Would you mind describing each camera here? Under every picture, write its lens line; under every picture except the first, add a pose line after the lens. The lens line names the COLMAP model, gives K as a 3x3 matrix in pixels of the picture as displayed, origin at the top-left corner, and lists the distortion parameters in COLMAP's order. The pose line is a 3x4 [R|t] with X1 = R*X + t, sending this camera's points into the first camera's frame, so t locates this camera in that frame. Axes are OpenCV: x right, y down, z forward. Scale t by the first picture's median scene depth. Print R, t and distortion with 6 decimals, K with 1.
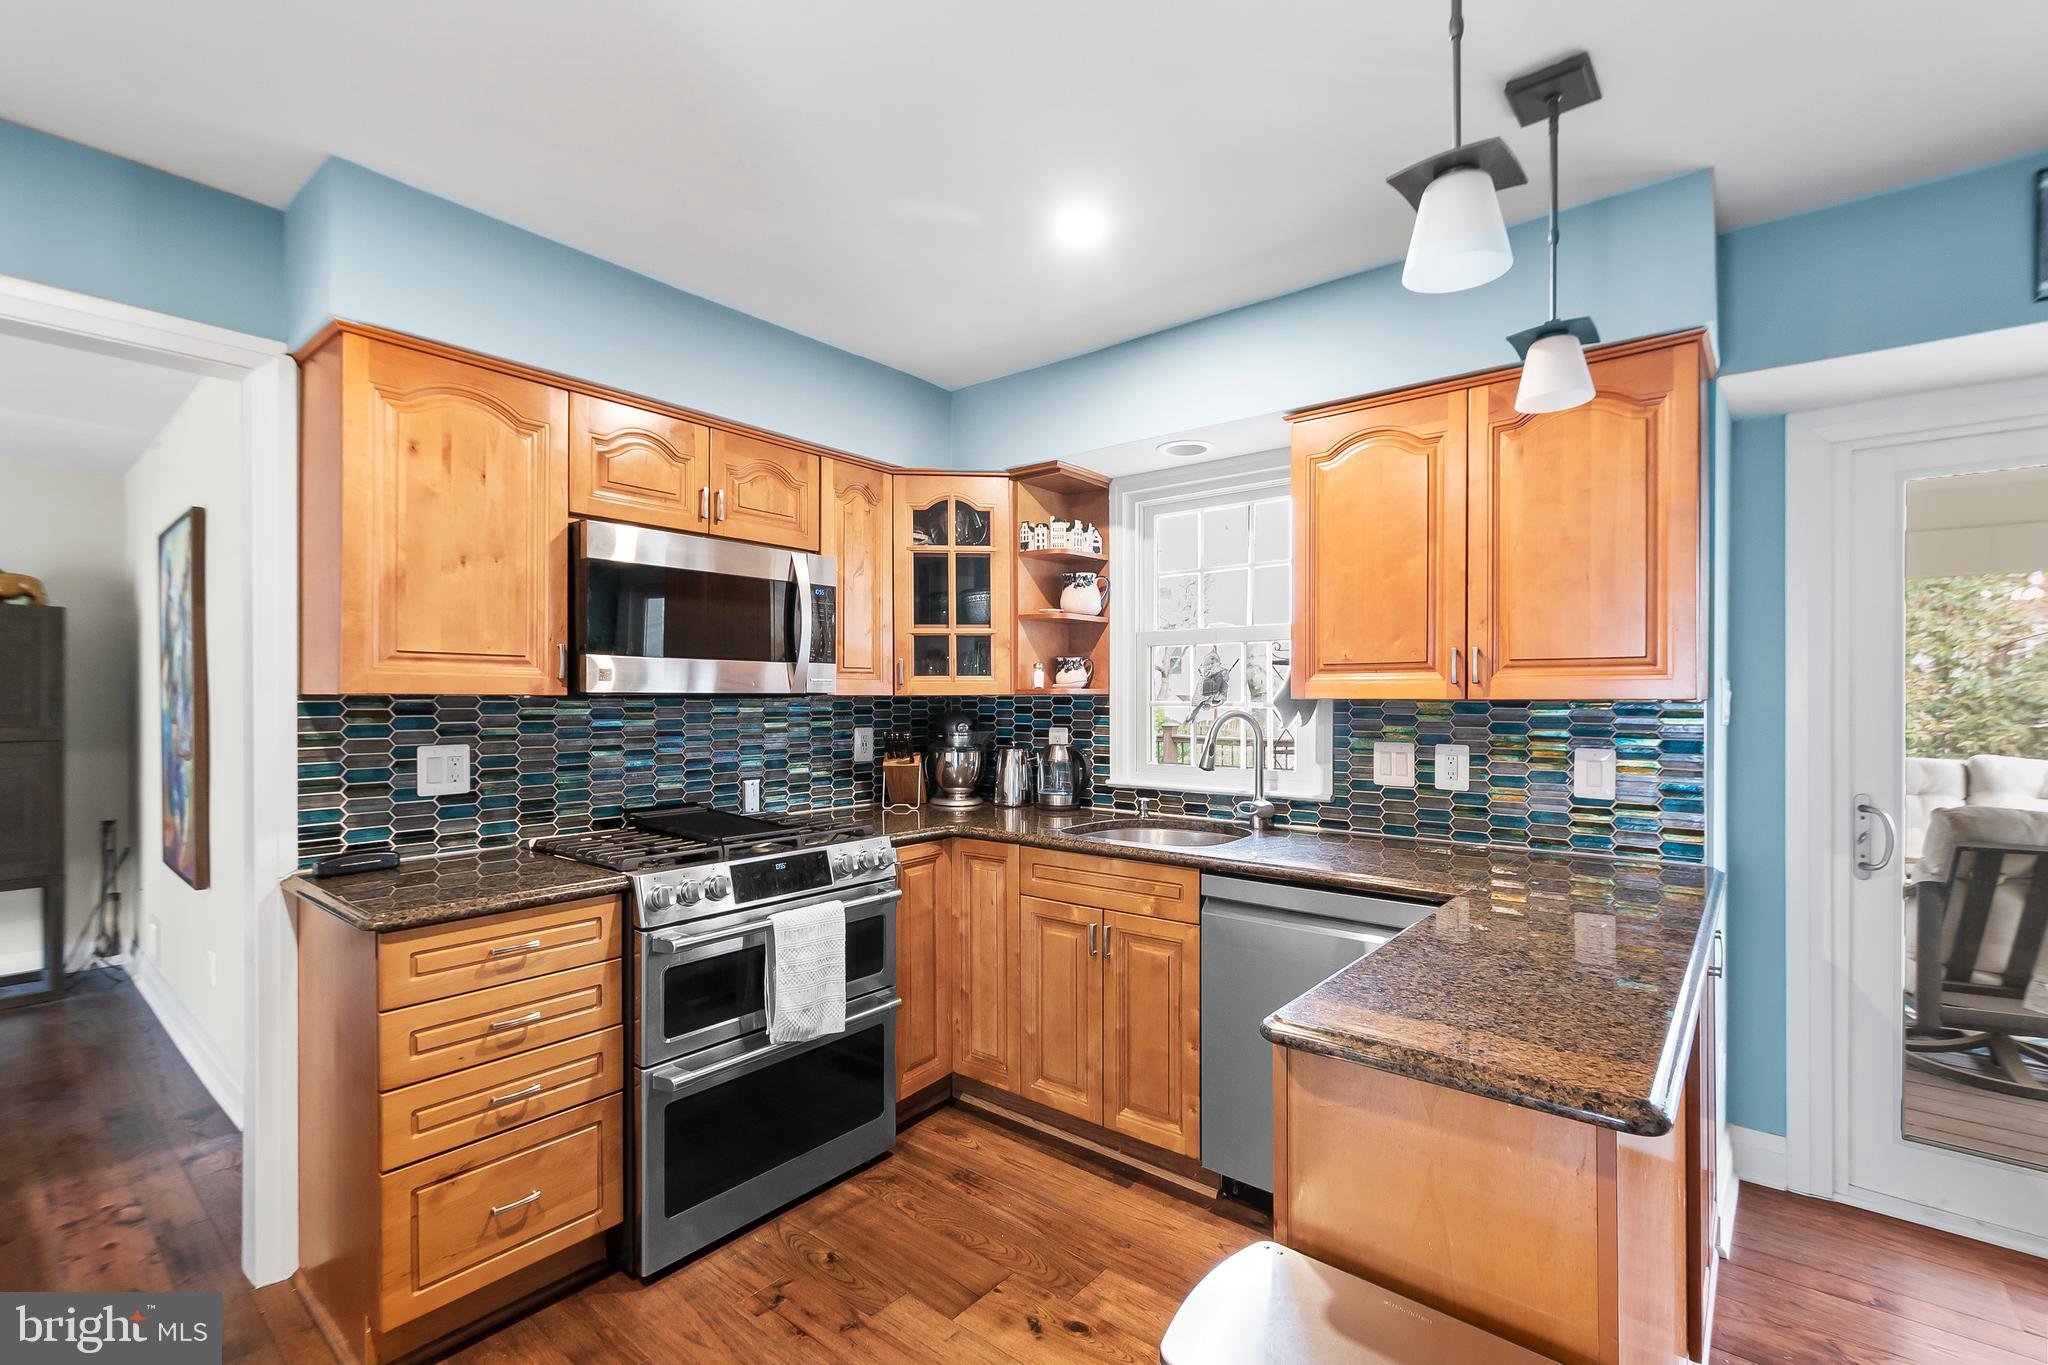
lens RADIAL K [[902.1, 0, 1050.4], [0, 902.1, 698.5], [0, 0, 1]] dist [0.006951, -0.001675]
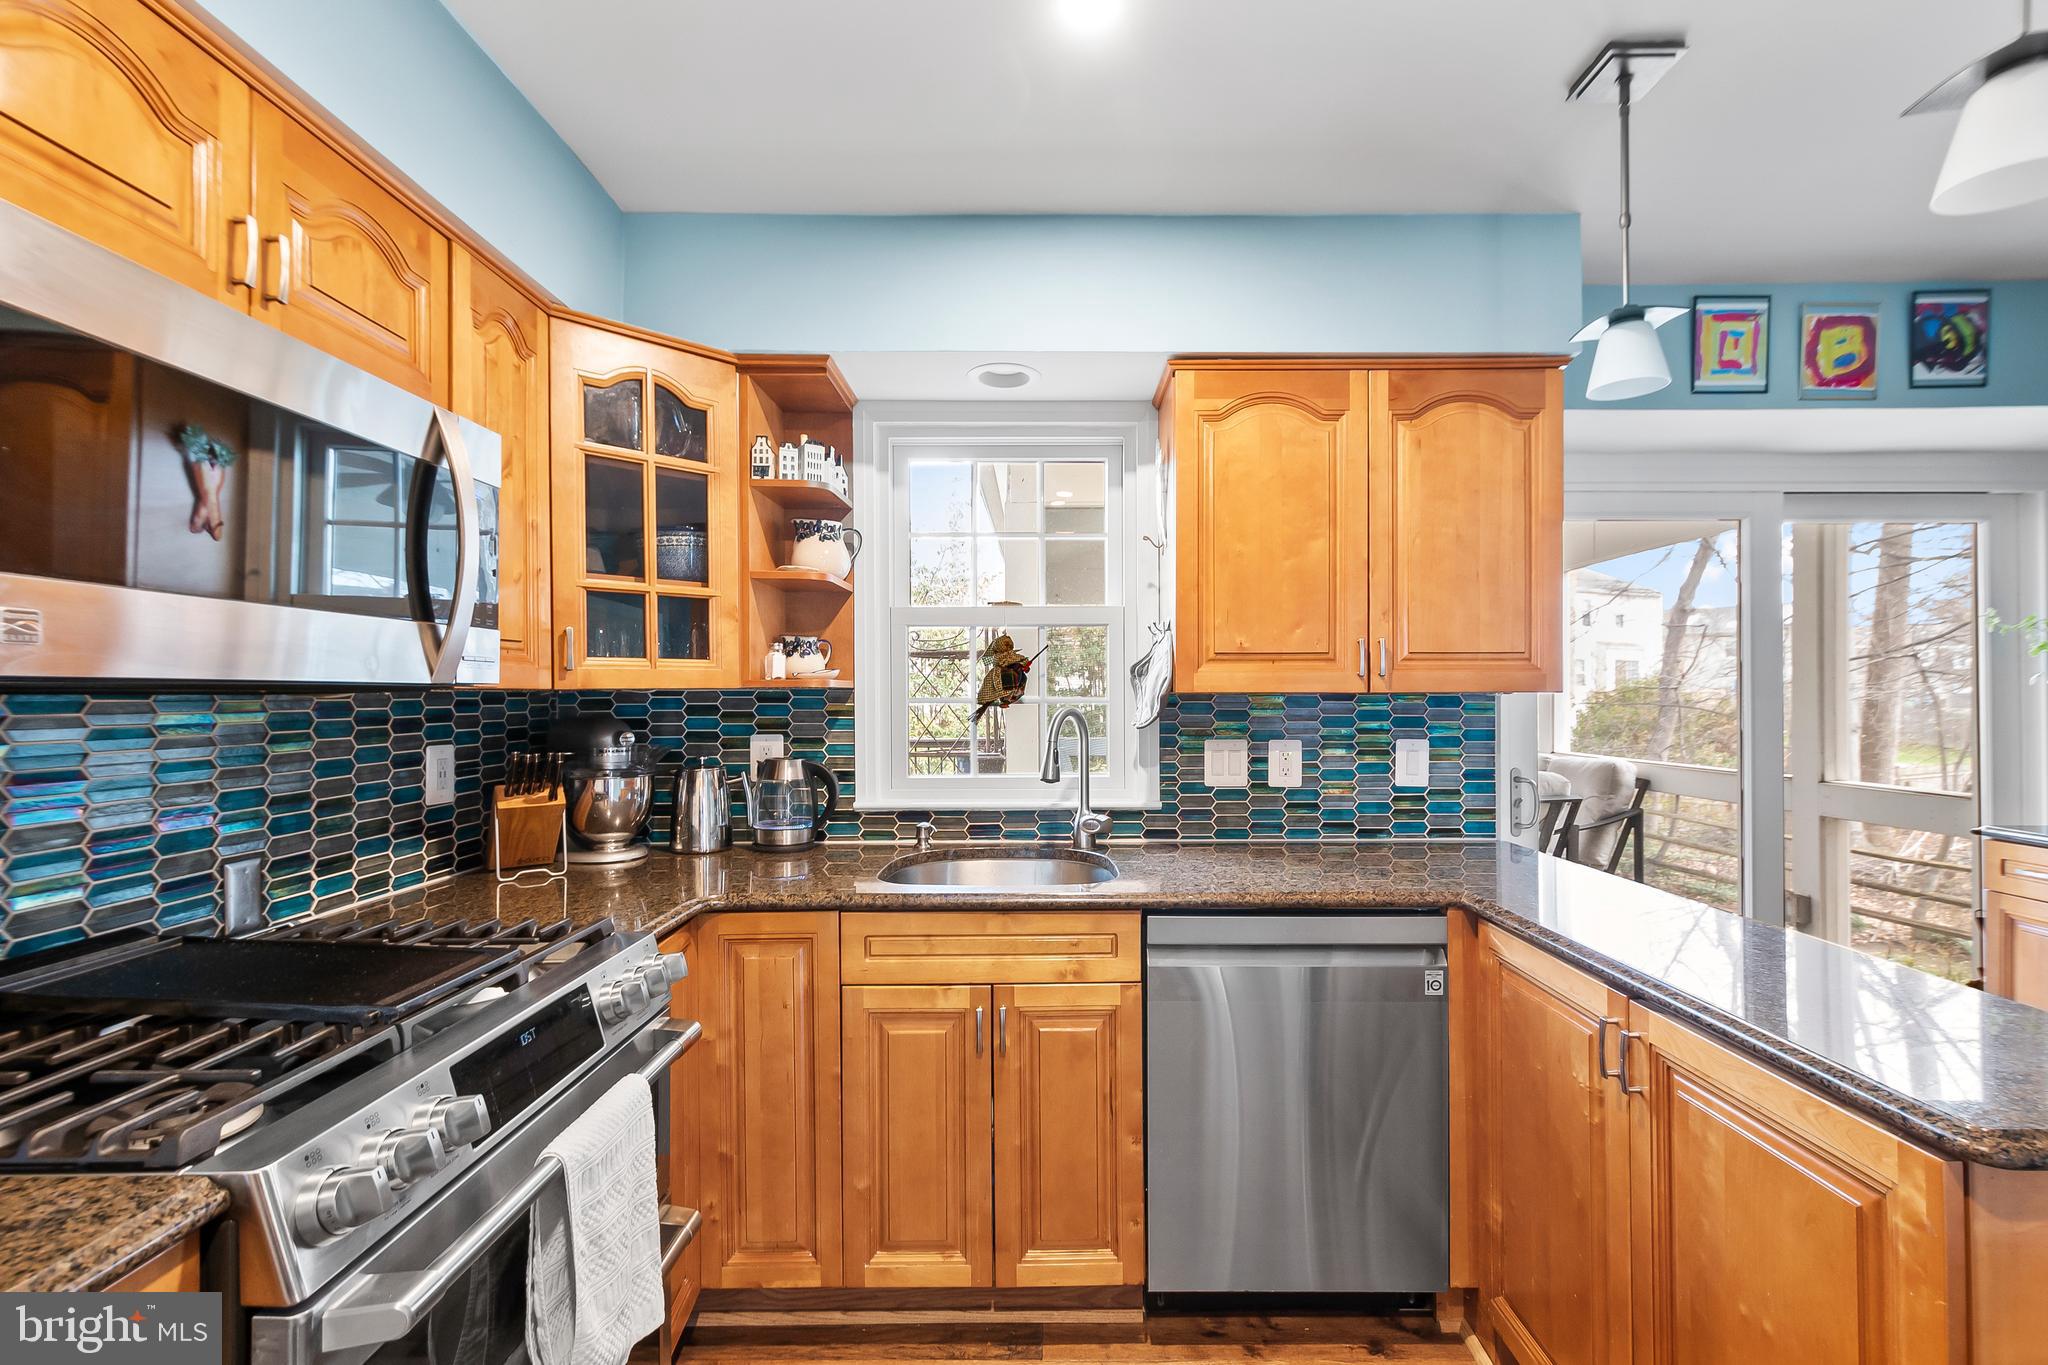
lens RADIAL K [[902.1, 0, 1049.3], [0, 902.1, 693.5], [0, 0, 1]] dist [0.006951, -0.001675]
pose [[0.778995, -0.002692, 0.627025, -0.333524], [0.002467, 0.999996, 0.001228, -0.000463], [-0.627026, 0.000590, 0.778998, 0.381335]]
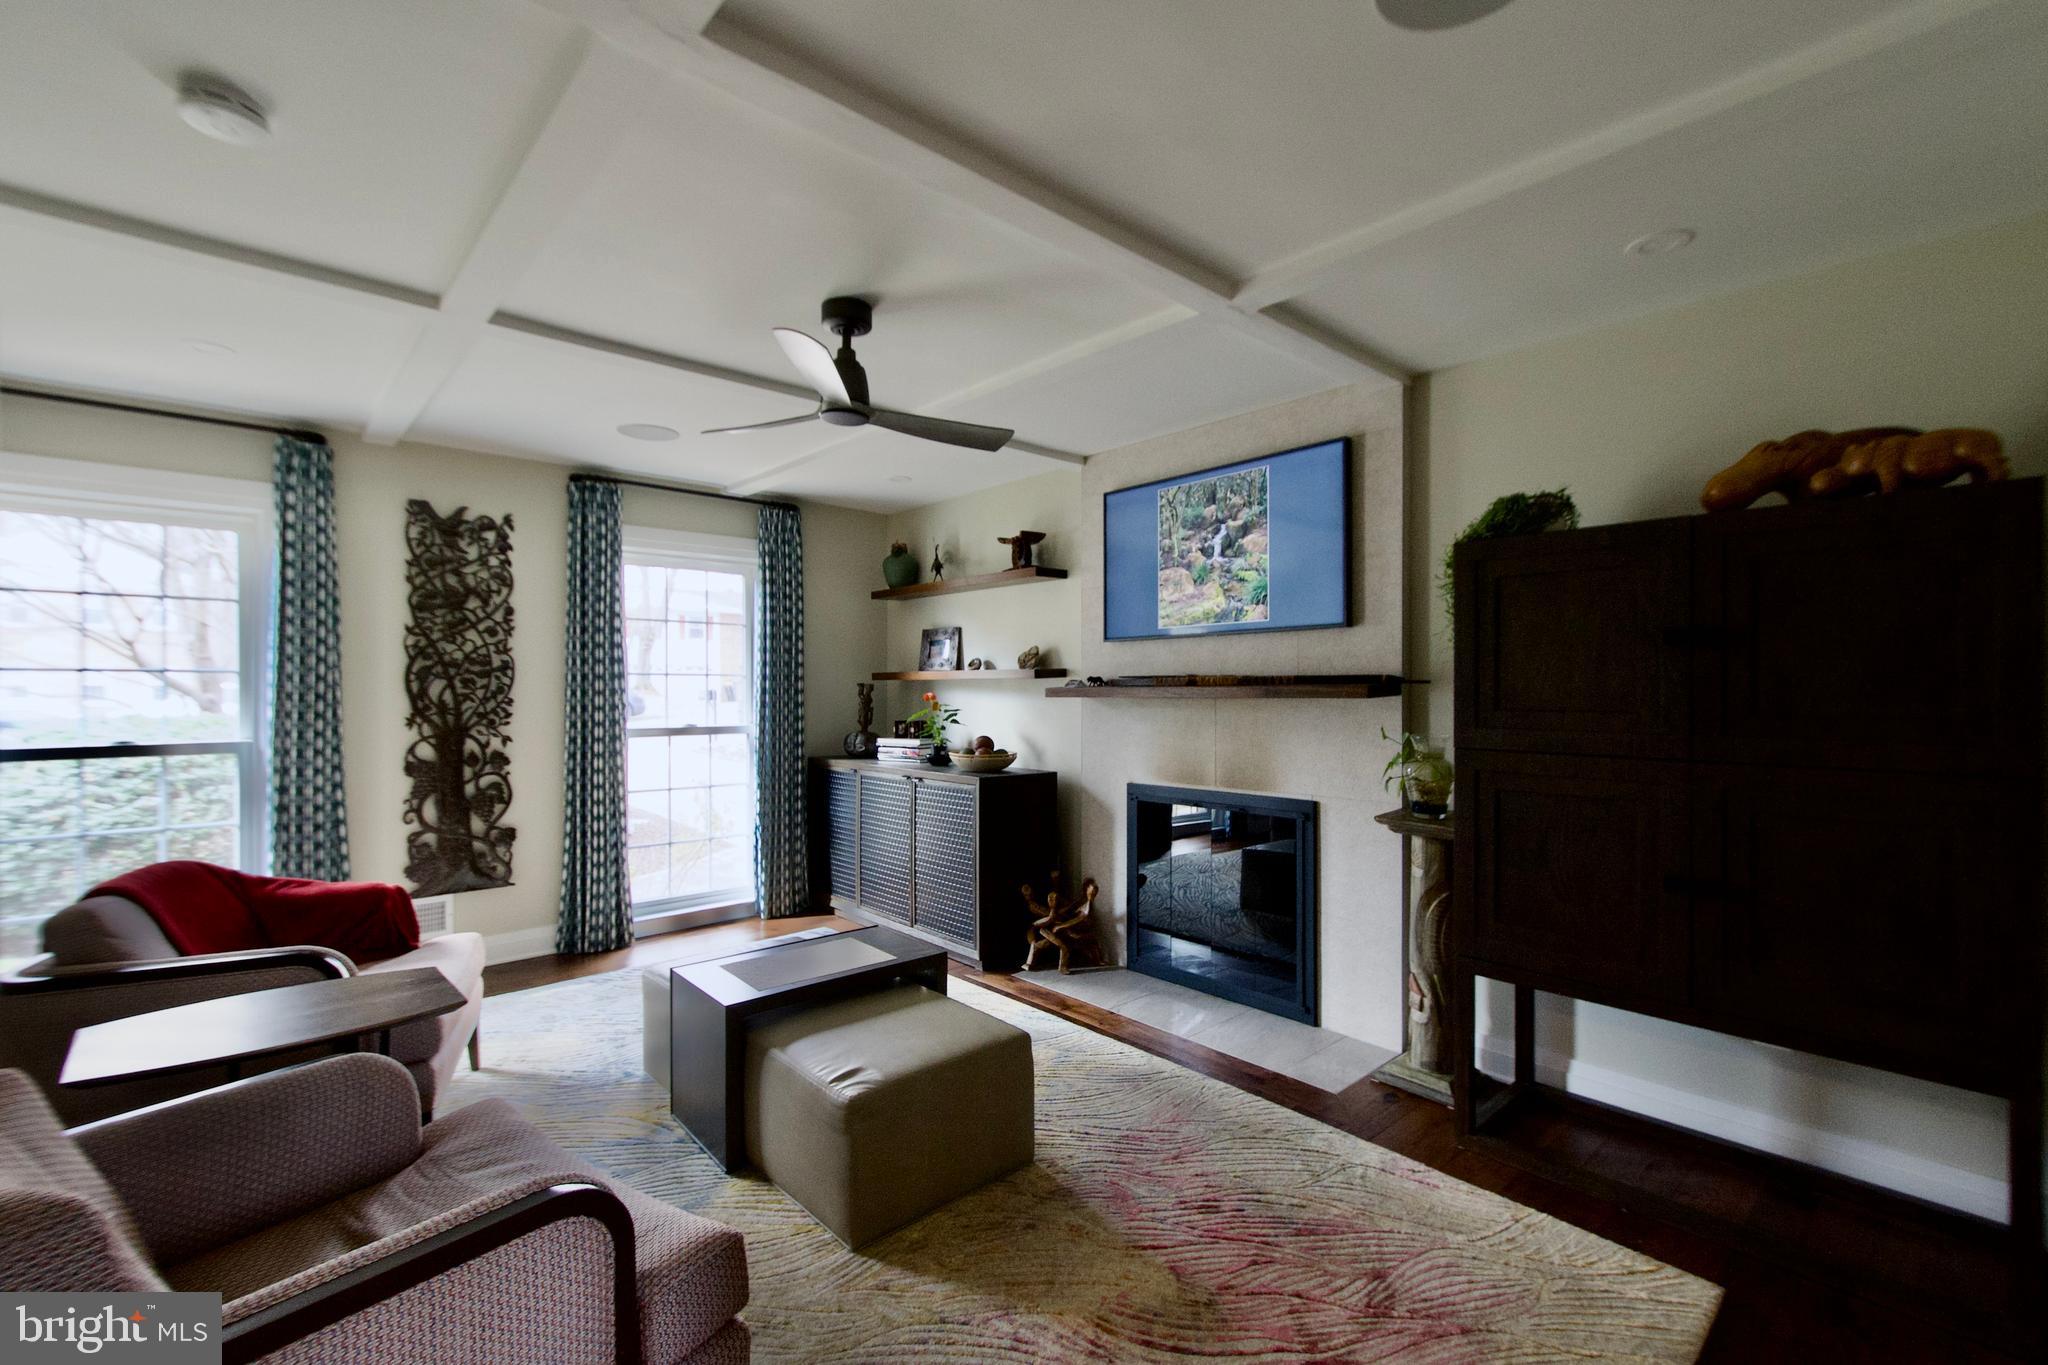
lens RADIAL K [[902.1, 0, 1033.8], [0, 902.1, 688.1], [0, 0, 1]] dist [0.006951, -0.001675]
pose [[-0.150104, 0.001496, -0.988669, -0.842096], [-0.003590, 0.999991, 0.002059, 0.002358], [0.988664, 0.003858, -0.150097, 0.847029]]
